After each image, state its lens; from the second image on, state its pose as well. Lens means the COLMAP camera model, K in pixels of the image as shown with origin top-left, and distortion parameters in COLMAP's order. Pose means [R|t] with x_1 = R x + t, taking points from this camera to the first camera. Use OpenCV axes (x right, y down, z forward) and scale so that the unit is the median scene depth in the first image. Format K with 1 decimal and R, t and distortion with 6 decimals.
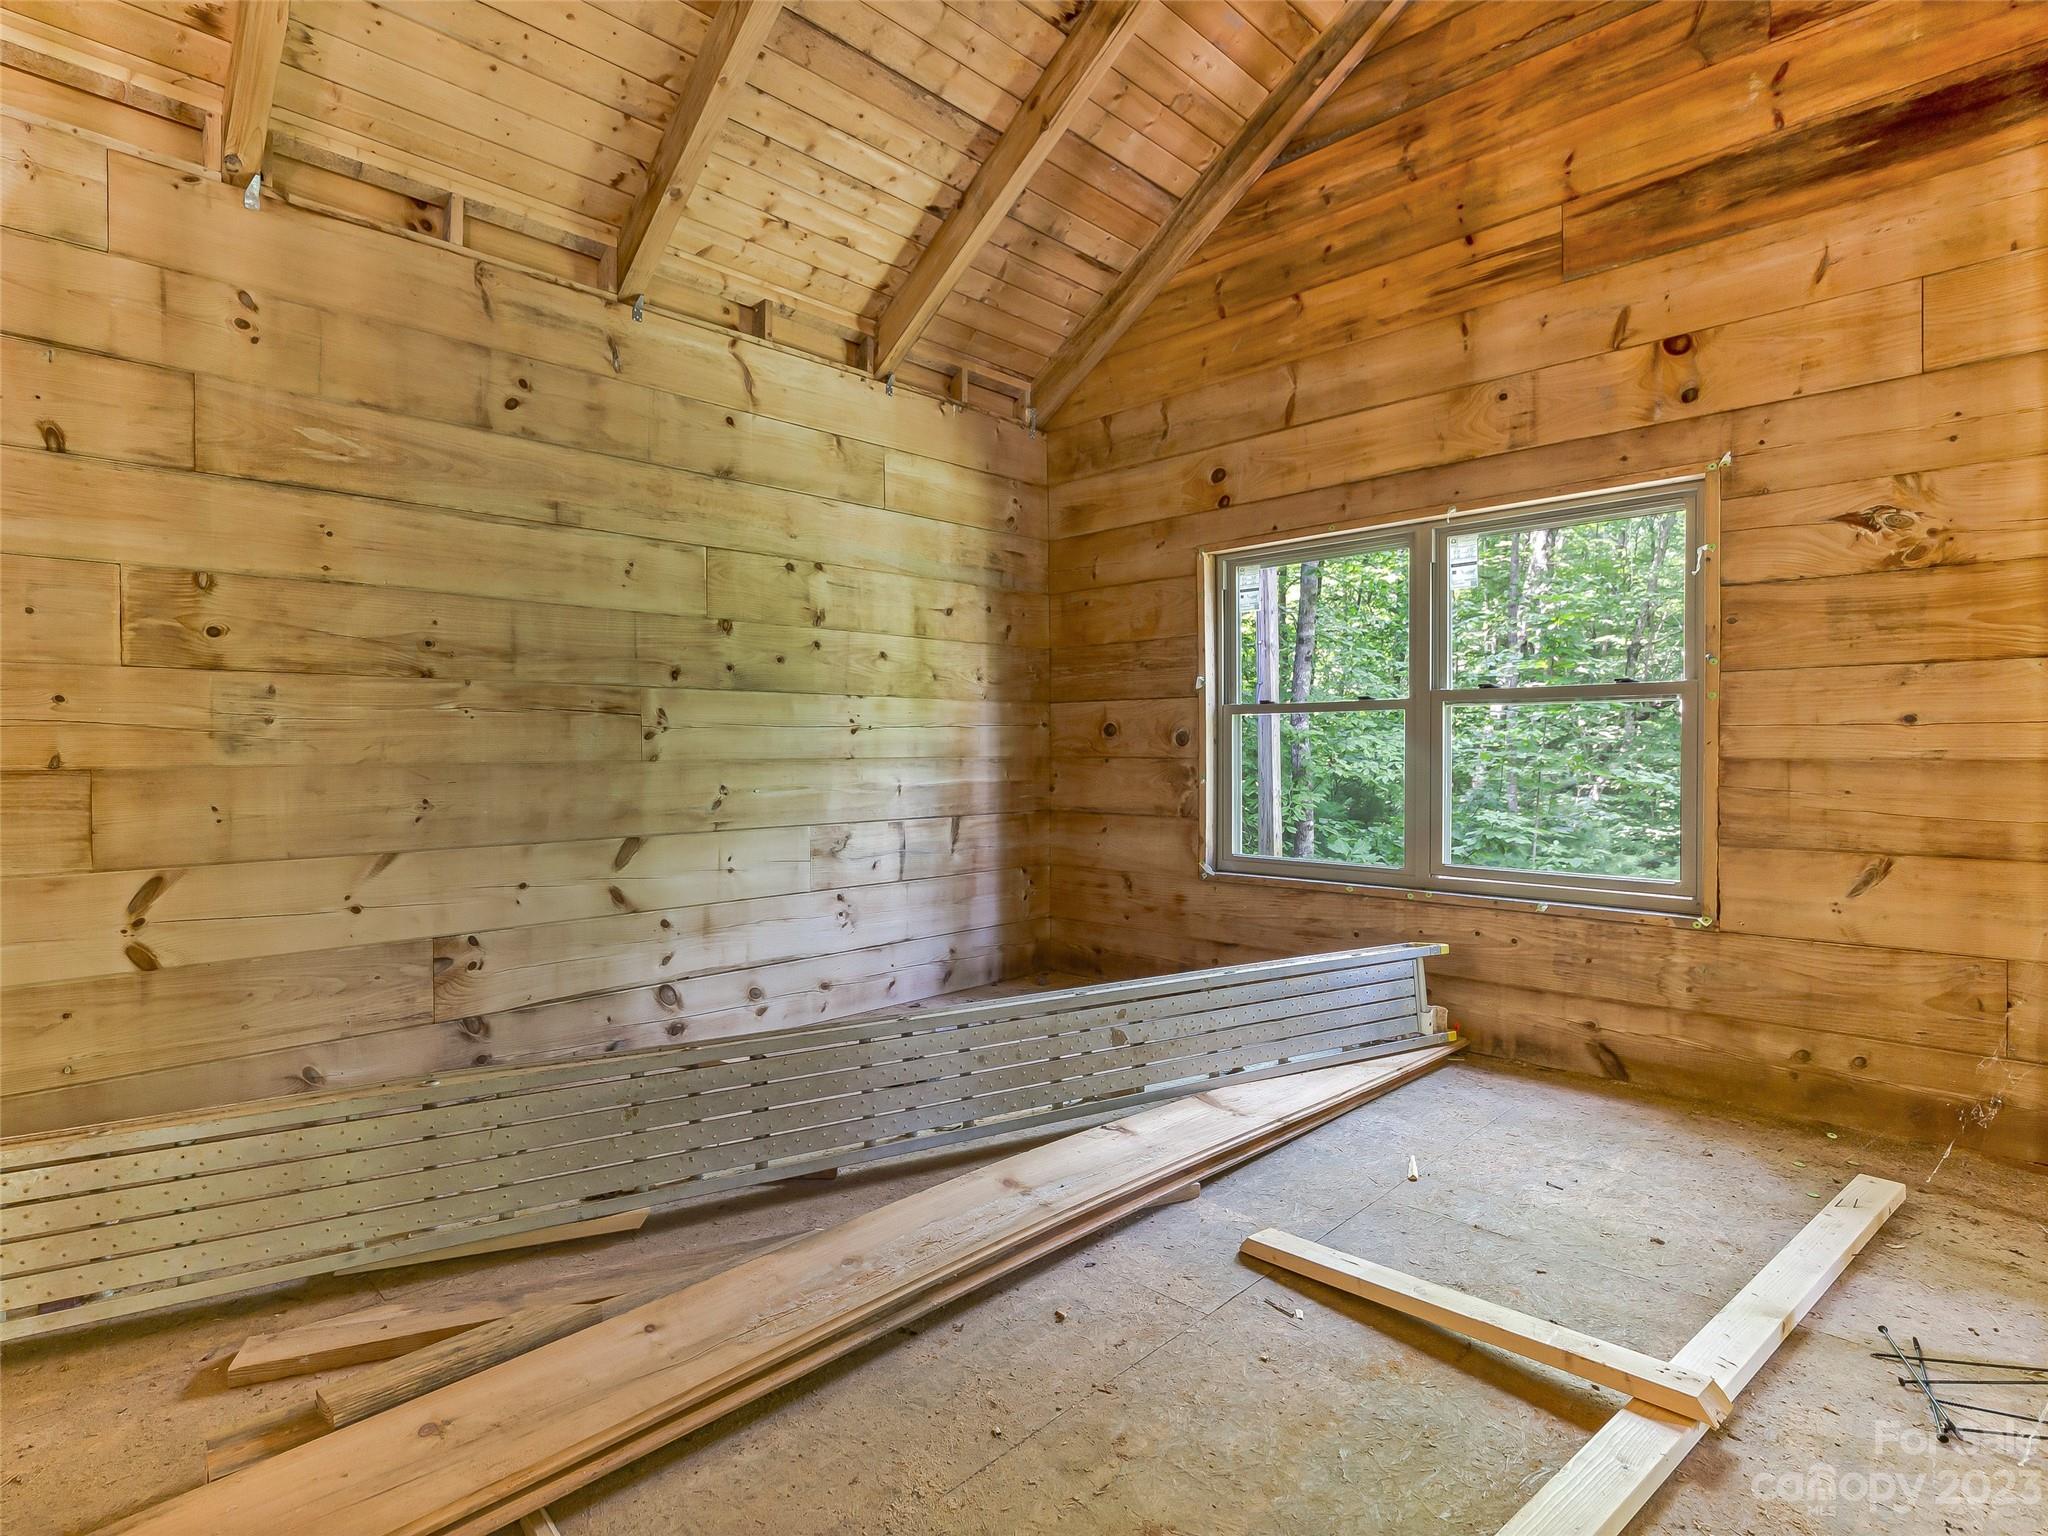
lens RADIAL K [[1034.1, 0, 911.7], [0, 1034.1, 755.7], [0, 0, 1]] dist [0.000537, -0.000306]
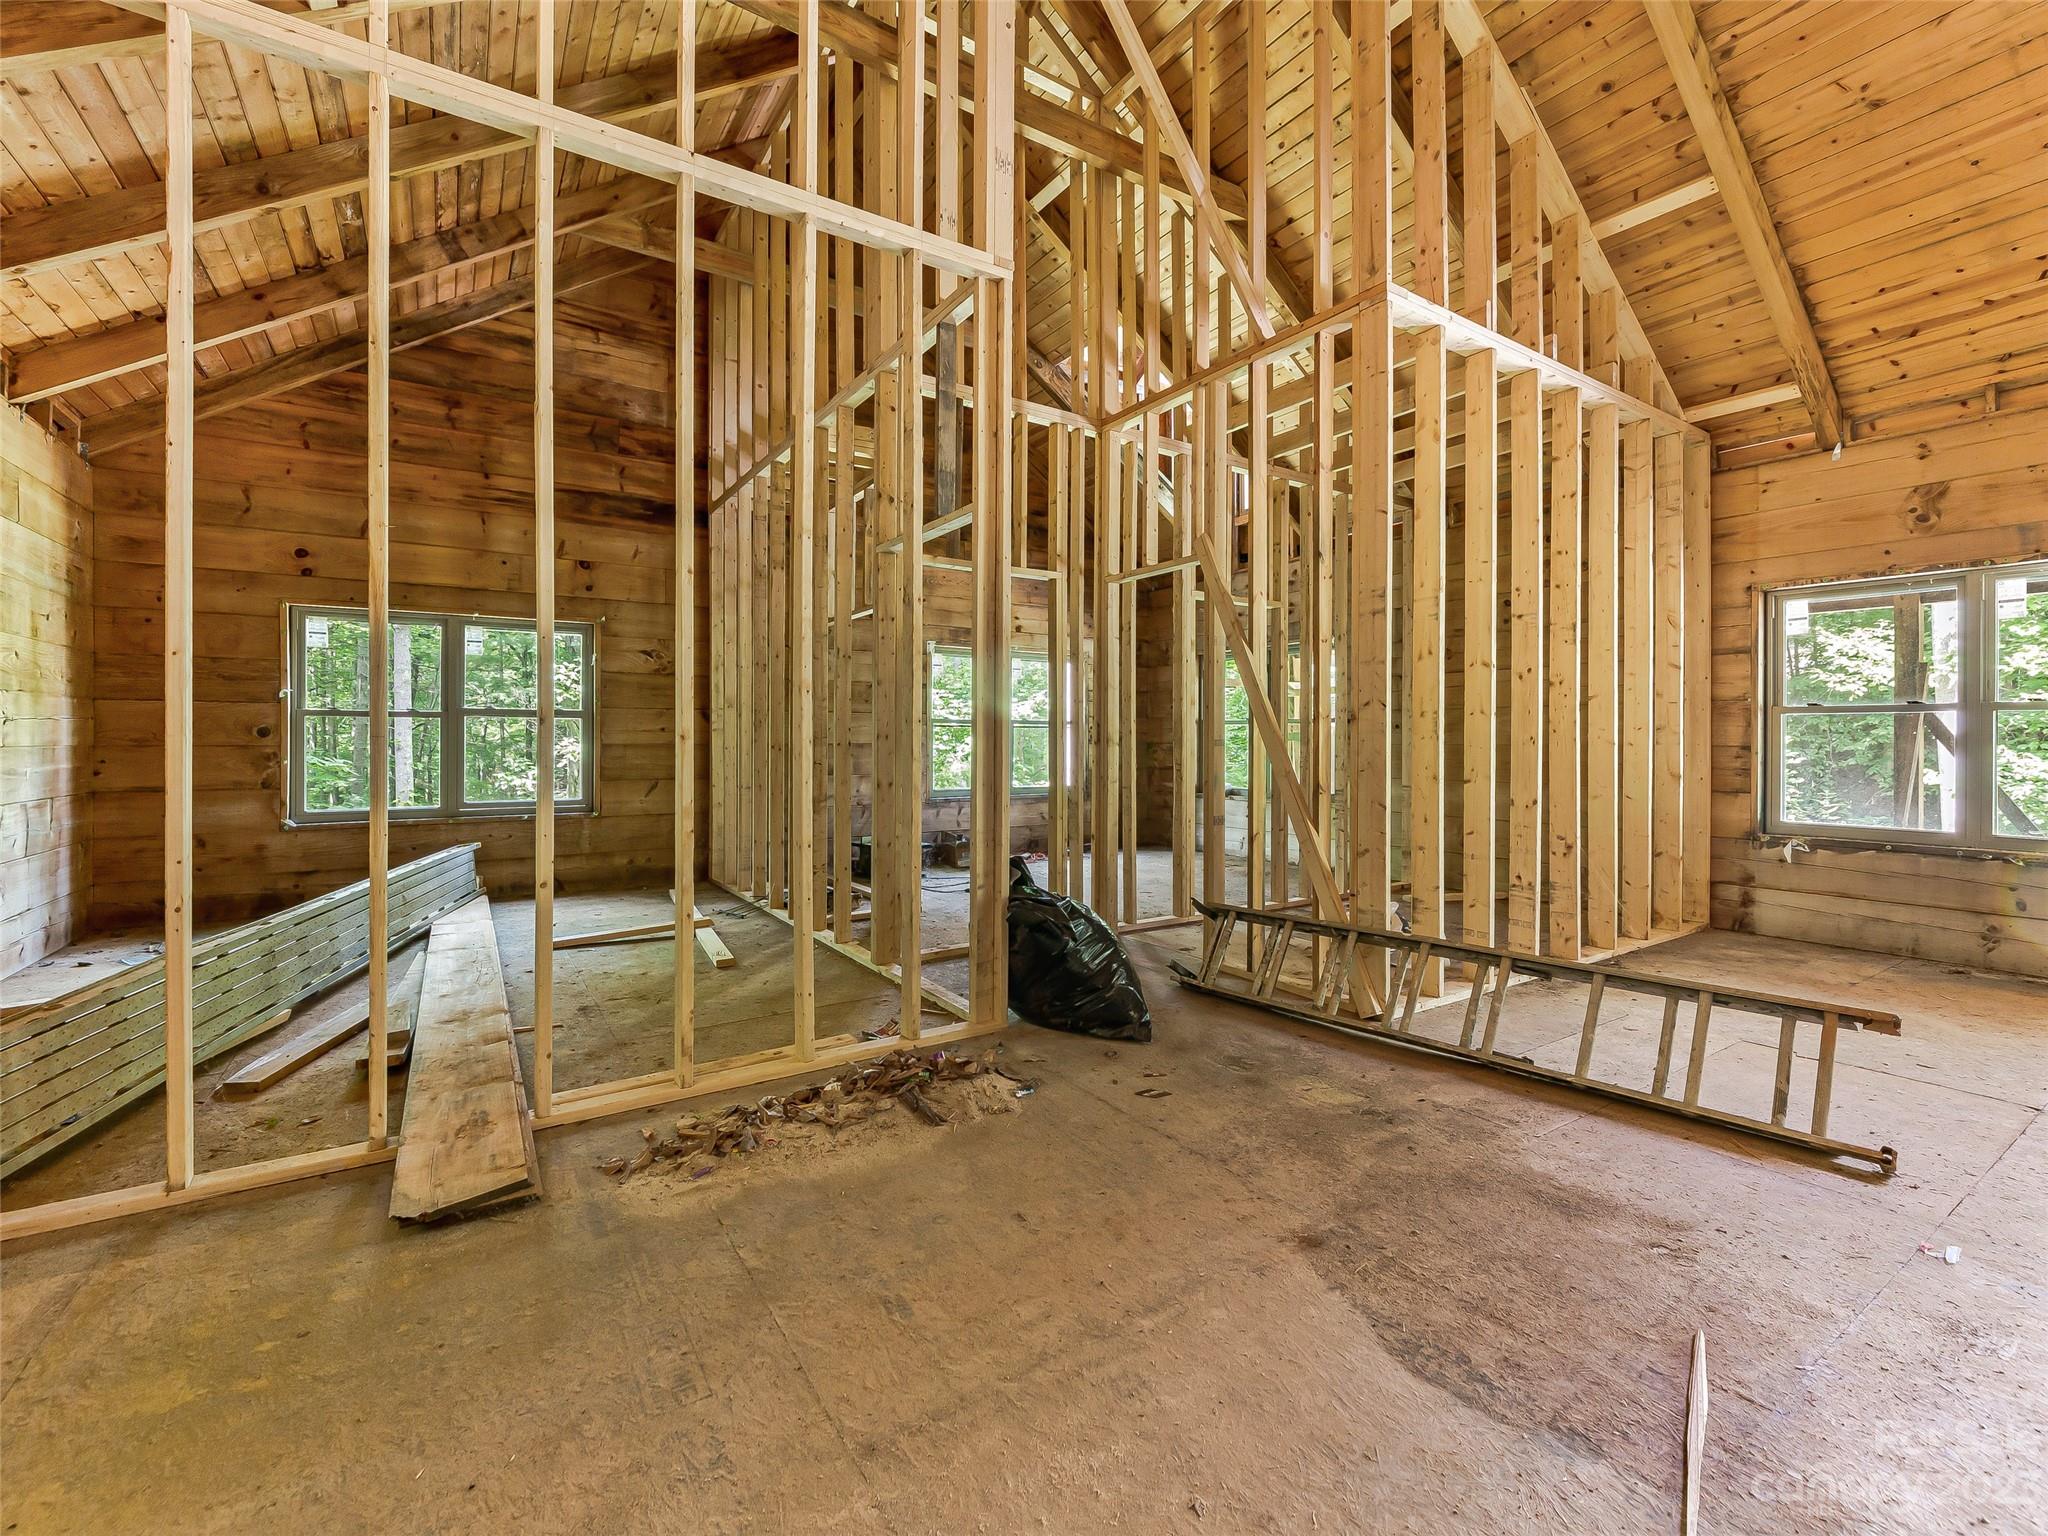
lens RADIAL K [[893.0, 0, 1039.8], [0, 893.0, 740.7], [0, 0, 1]] dist [-0.008981, -0.000738]
pose [[0.165450, 0.002247, 0.986216, -0.774912], [0.005845, 0.999978, -0.003259, 0.005197], [-0.986201, 0.006303, 0.165434, -0.240658]]
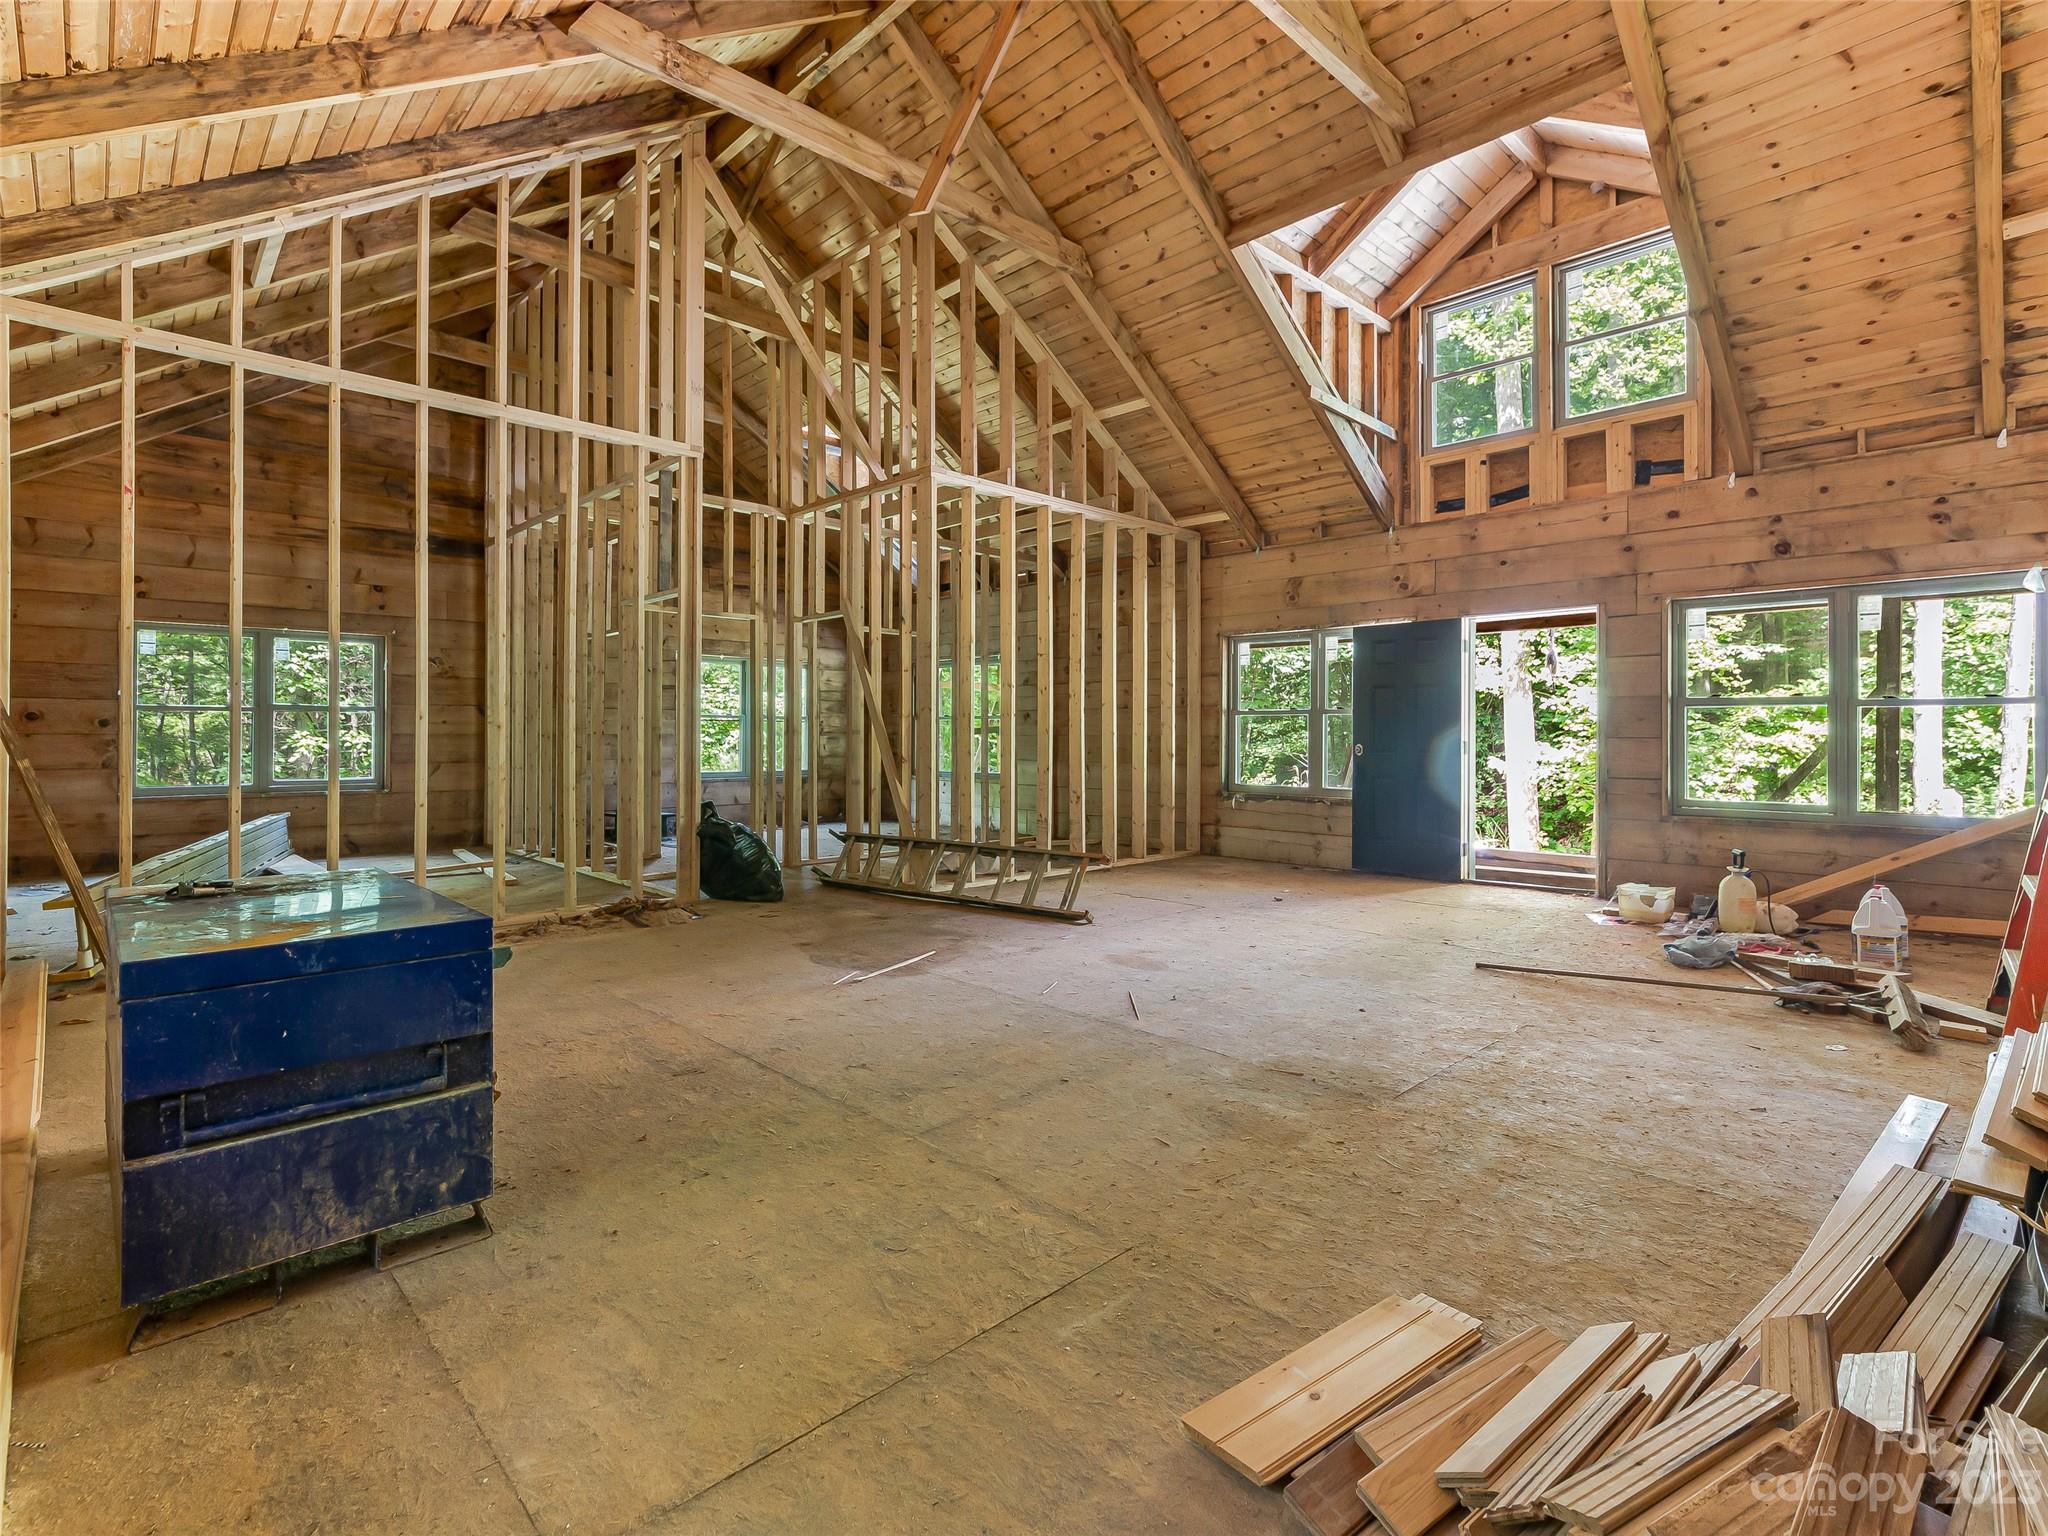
lens RADIAL K [[975.2, 0, 1036.0], [0, 975.2, 734.0], [0, 0, 1]] dist [-0.008976, 0.000414]
pose [[-0.028273, 0.004970, 0.999588, -1.464781], [0.004946, 0.999976, -0.004832, 0.018289], [-0.999588, 0.004807, -0.028297, -0.541381]]
